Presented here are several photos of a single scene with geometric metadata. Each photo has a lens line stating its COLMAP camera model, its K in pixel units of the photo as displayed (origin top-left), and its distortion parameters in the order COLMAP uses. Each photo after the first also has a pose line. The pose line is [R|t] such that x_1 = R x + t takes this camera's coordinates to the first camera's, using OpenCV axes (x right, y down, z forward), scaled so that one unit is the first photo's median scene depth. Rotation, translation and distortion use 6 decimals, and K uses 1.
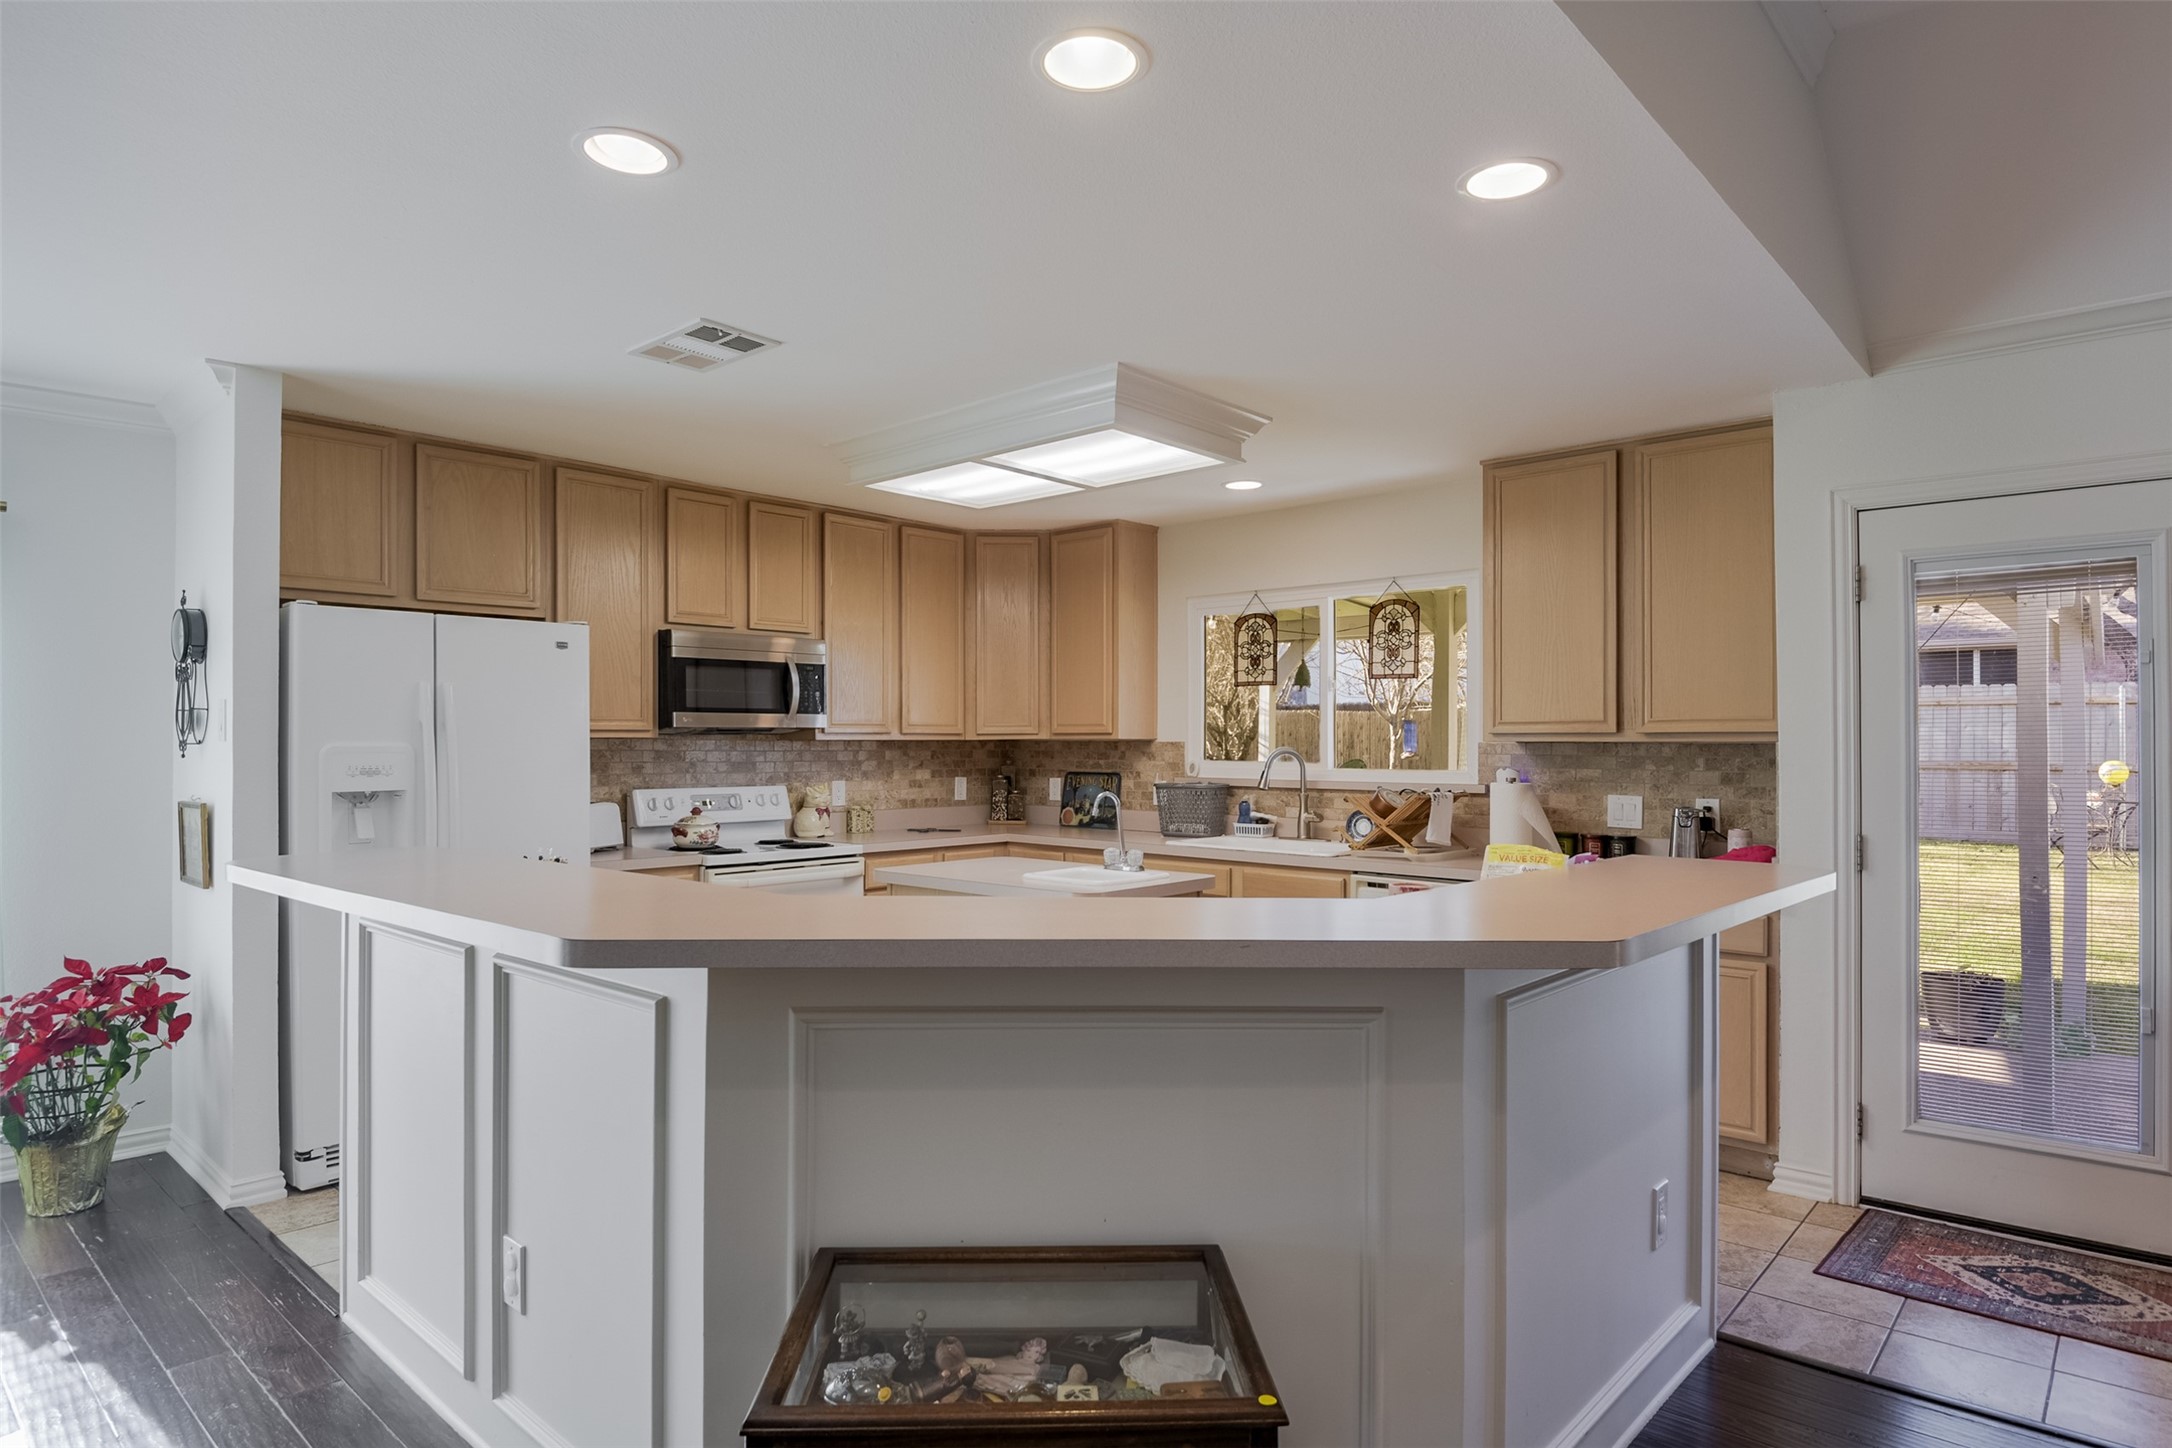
lens RADIAL K [[1182.5, 0, 1083.4], [0, 1182.5, 733.3], [0, 0, 1]] dist [-0.037482, -0.001627]
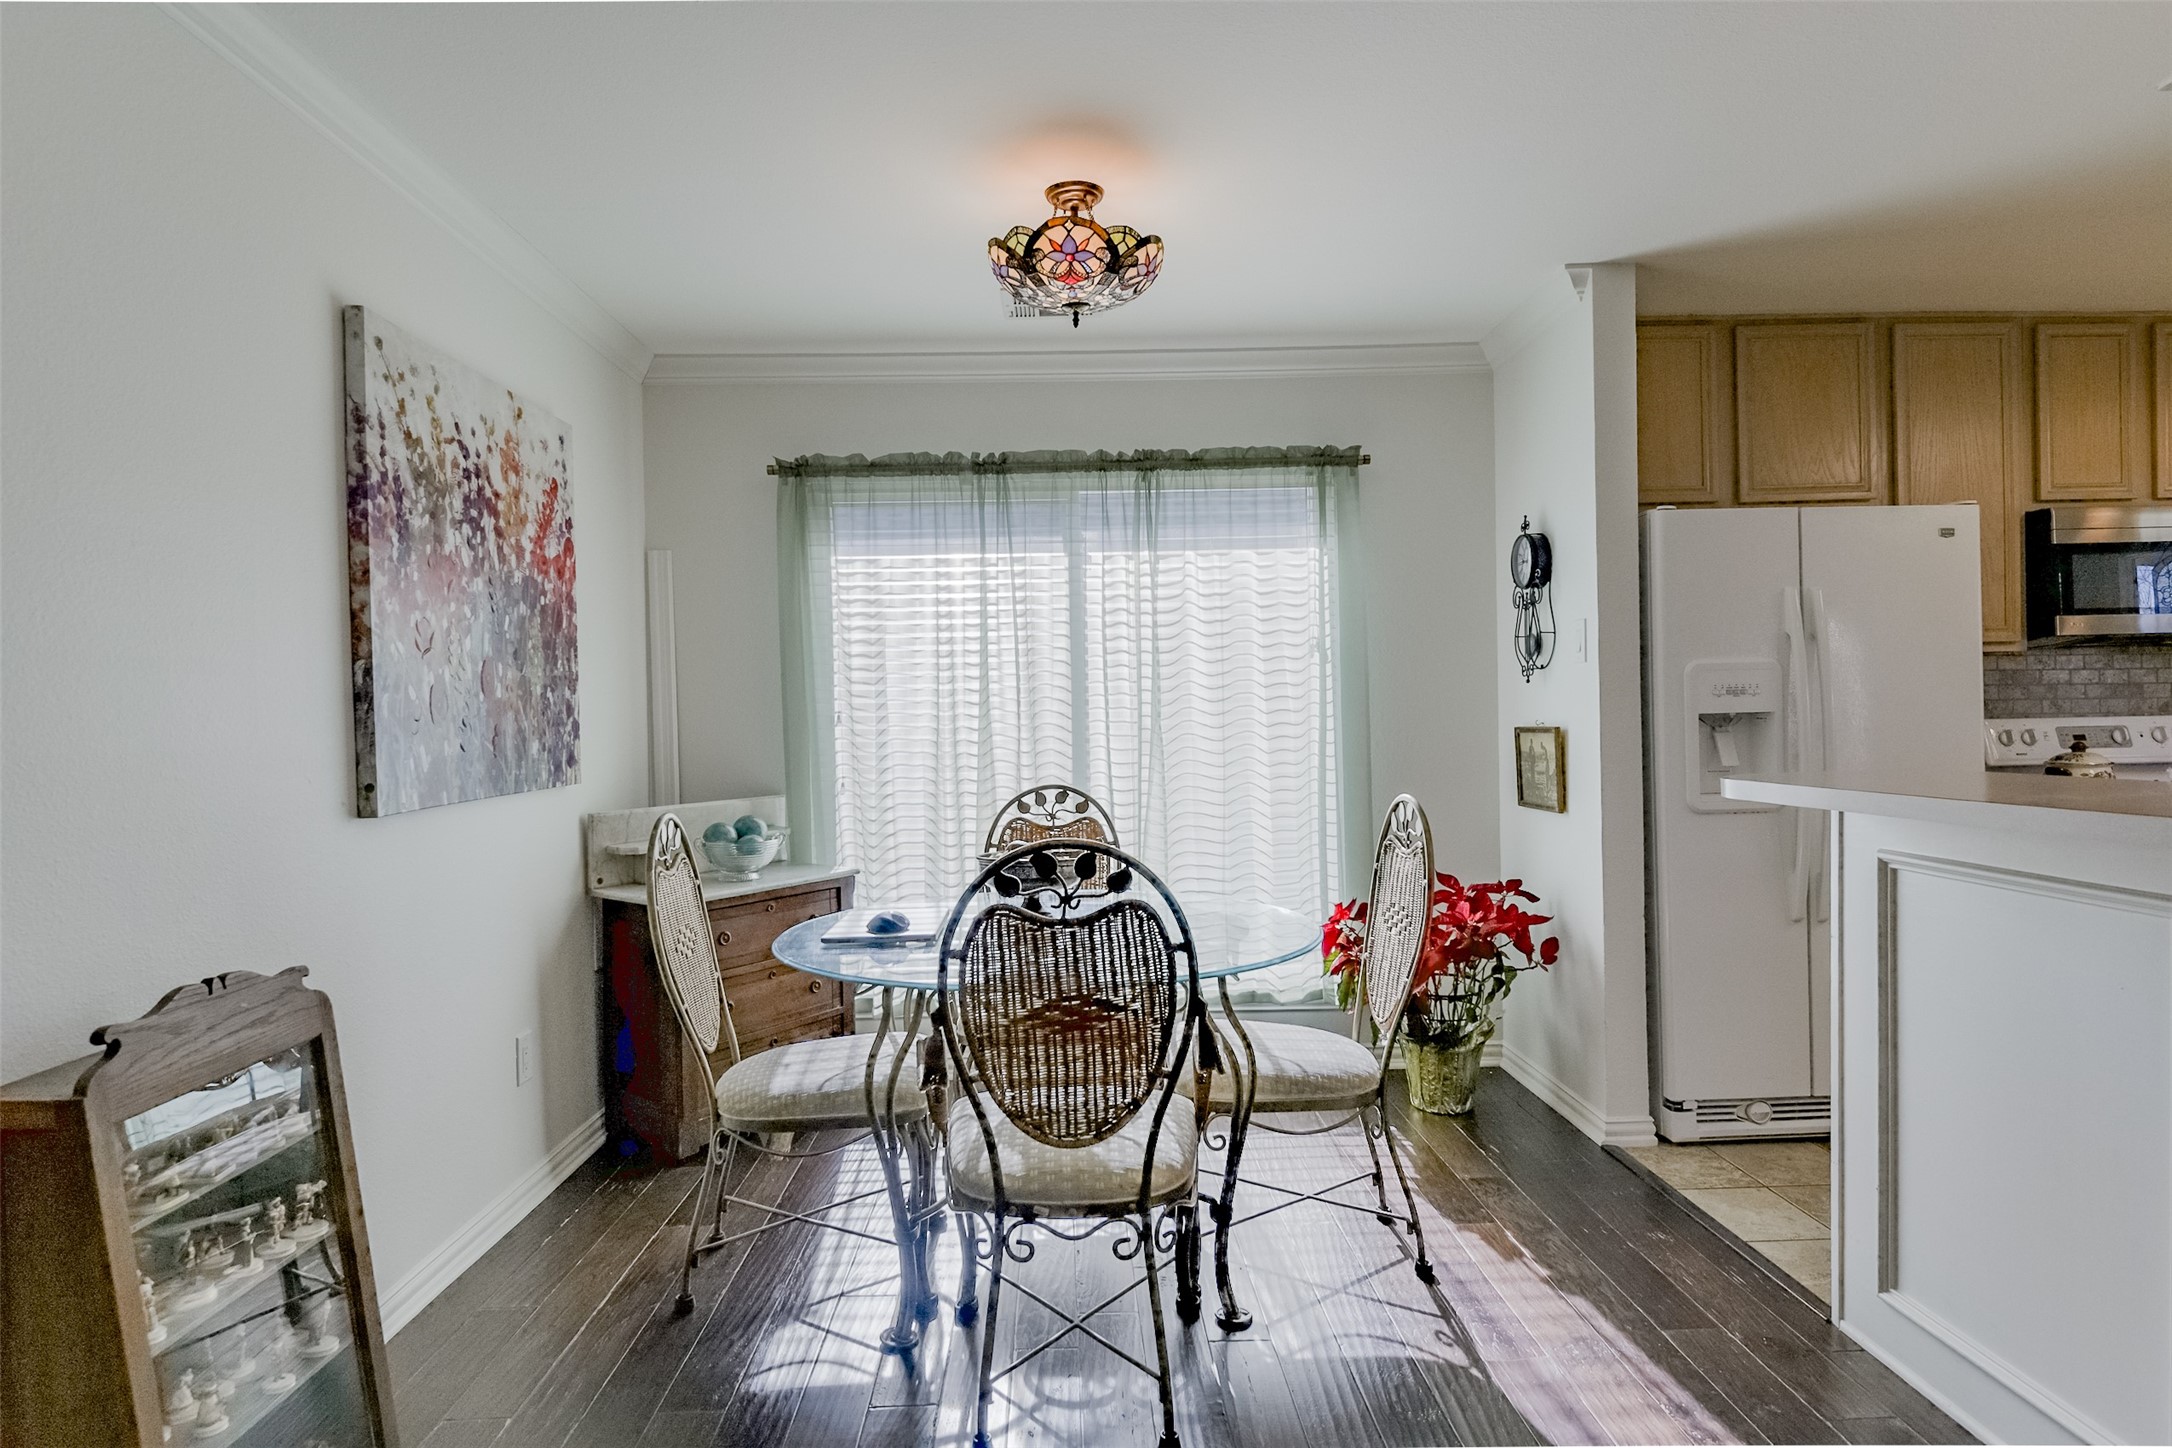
lens RADIAL K [[1167.1, 0, 1086.0], [0, 1167.1, 724.0], [0, 0, 1]] dist [0.000659, -0.028306]
pose [[0.667551, -0.007140, -0.744530, -0.212925], [0.027527, 0.999507, 0.015095, 0.023697], [0.744055, -0.030571, 0.667418, 0.025576]]
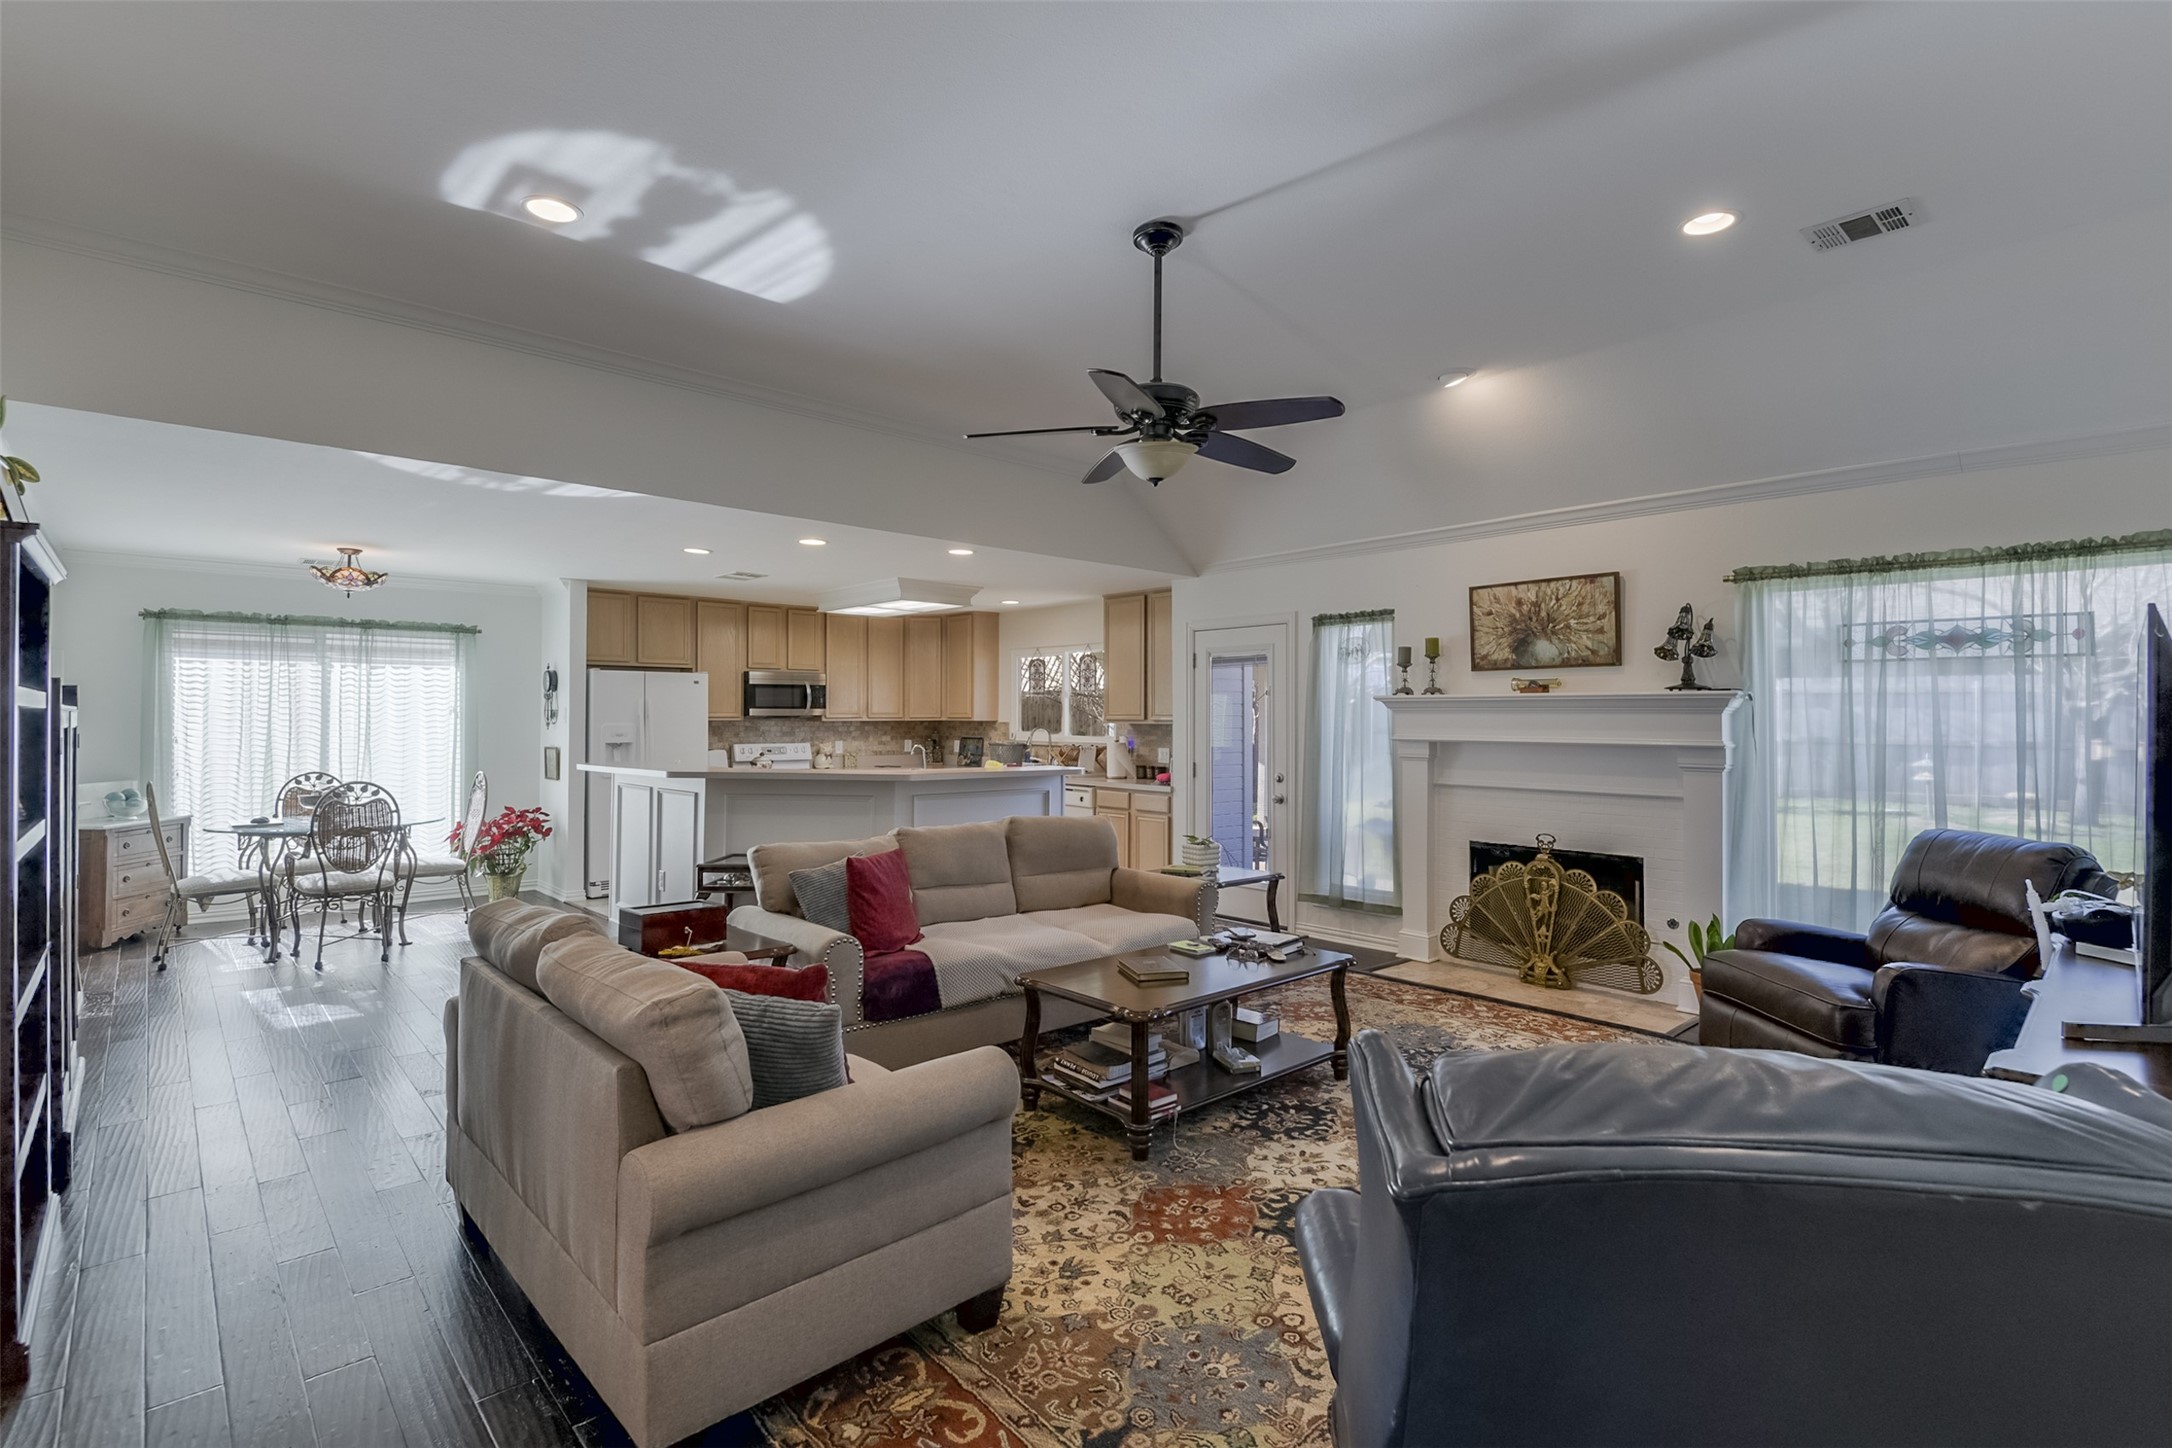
lens RADIAL K [[988.4, 0, 1086.3], [0, 988.4, 695.5], [0, 0, 1]] dist [-0.027161, -0.000471]
pose [[0.995592, -0.000614, -0.093790, 0.453138], [-0.000648, 0.999910, -0.013425, -0.018502], [0.093790, 0.013427, 0.995501, -0.780687]]
